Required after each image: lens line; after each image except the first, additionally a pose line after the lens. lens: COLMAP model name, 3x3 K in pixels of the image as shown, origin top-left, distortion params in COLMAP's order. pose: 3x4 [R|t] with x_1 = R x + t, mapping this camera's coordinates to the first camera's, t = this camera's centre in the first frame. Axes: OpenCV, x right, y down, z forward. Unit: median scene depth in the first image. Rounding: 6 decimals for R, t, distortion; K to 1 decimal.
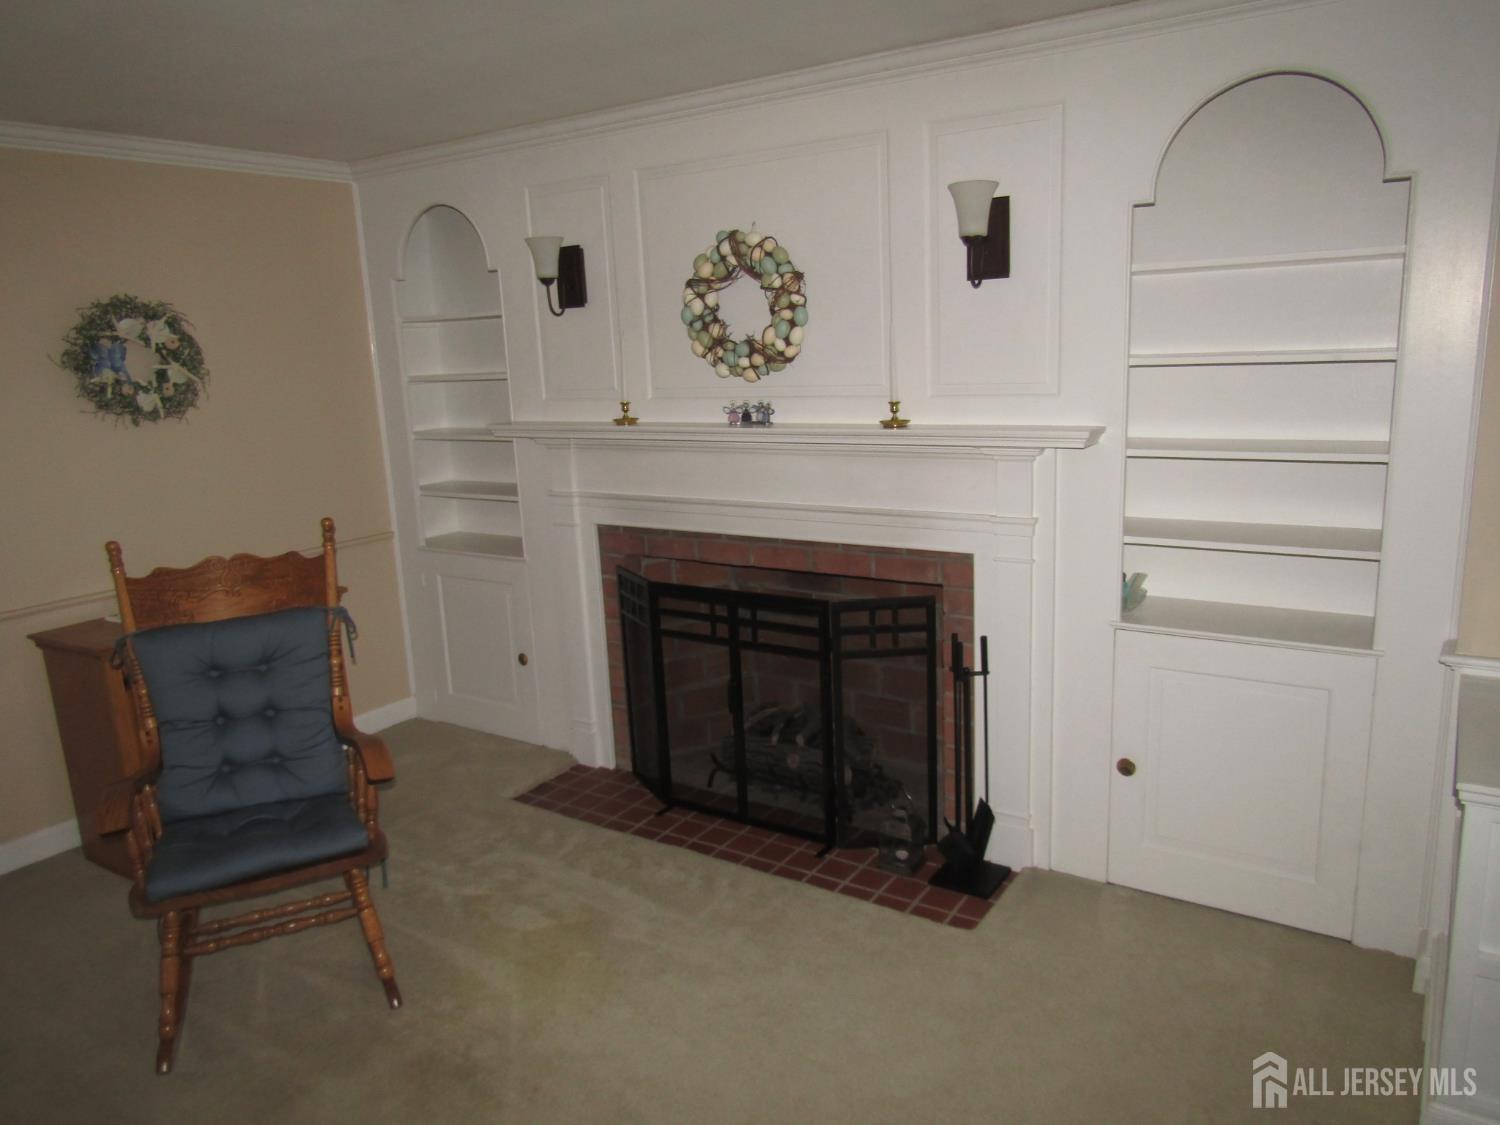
lens RADIAL K [[1070.2, 0, 752.8], [0, 1070.2, 570.3], [0, 0, 1]] dist [-0.011182, -0.001632]
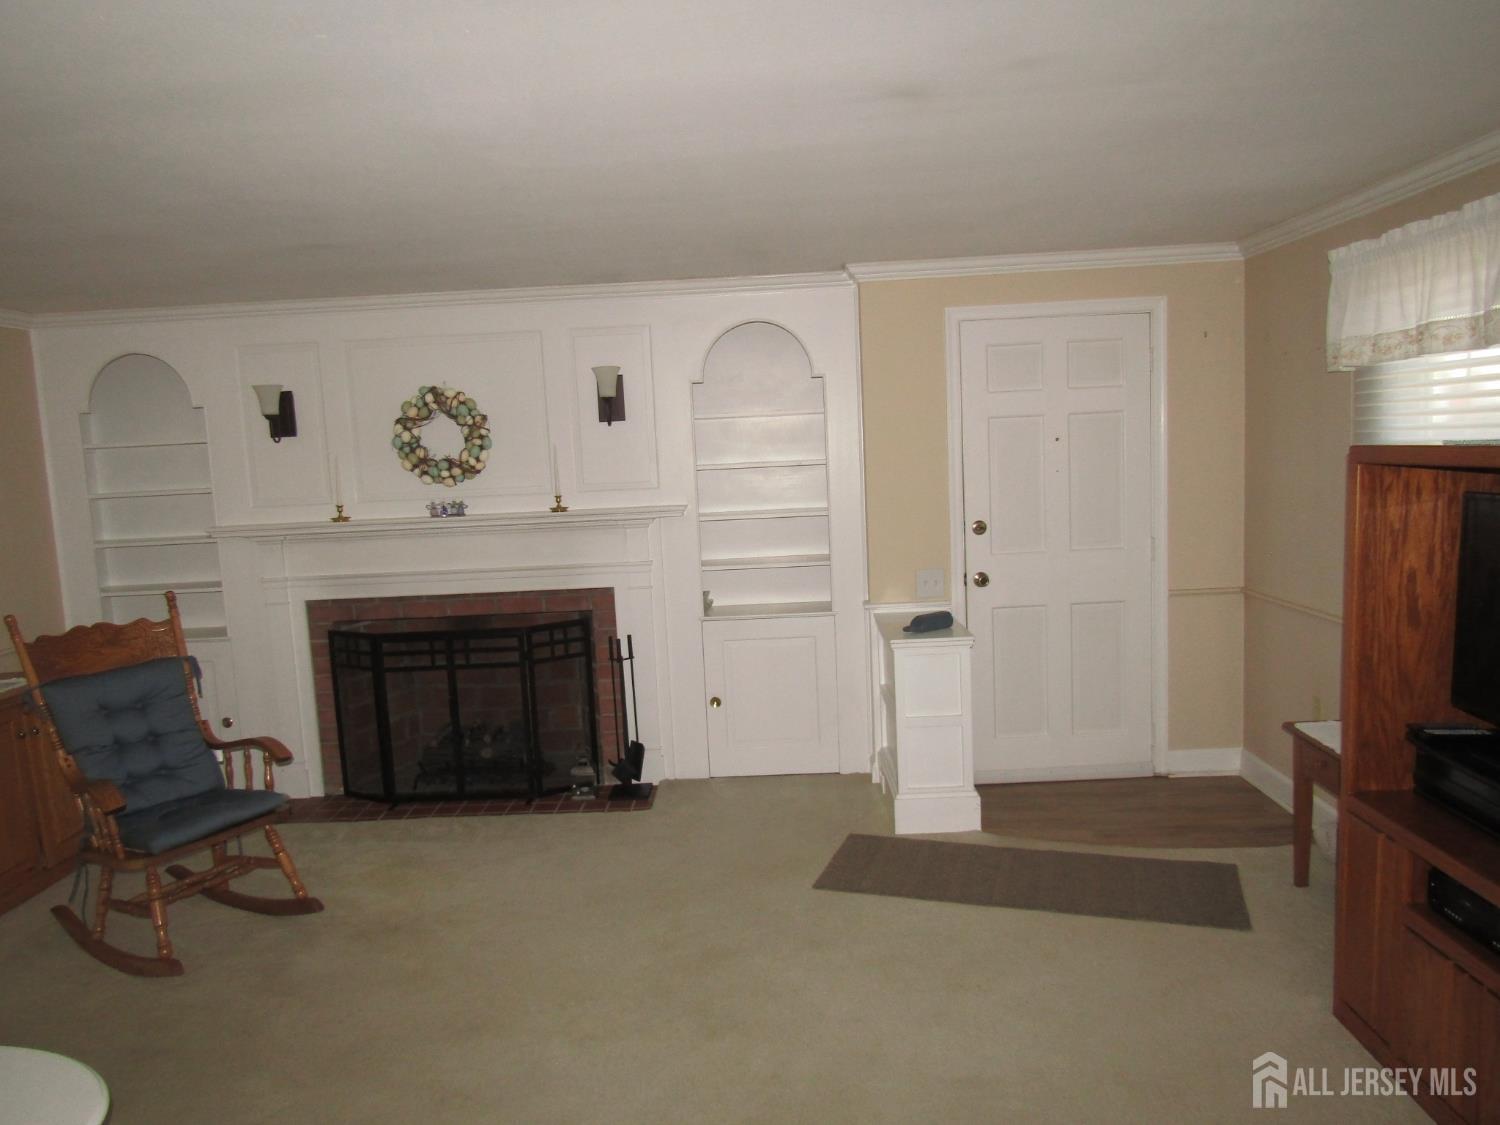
lens RADIAL K [[1085.7, 0, 756.6], [0, 1085.7, 561.8], [0, 0, 1]] dist [-0.001163, 0.008392]
pose [[0.840264, -0.055711, 0.539308, -0.467852], [0.125112, 0.987784, -0.092891, 0.119420], [-0.527545, 0.145527, 0.836970, -0.466701]]
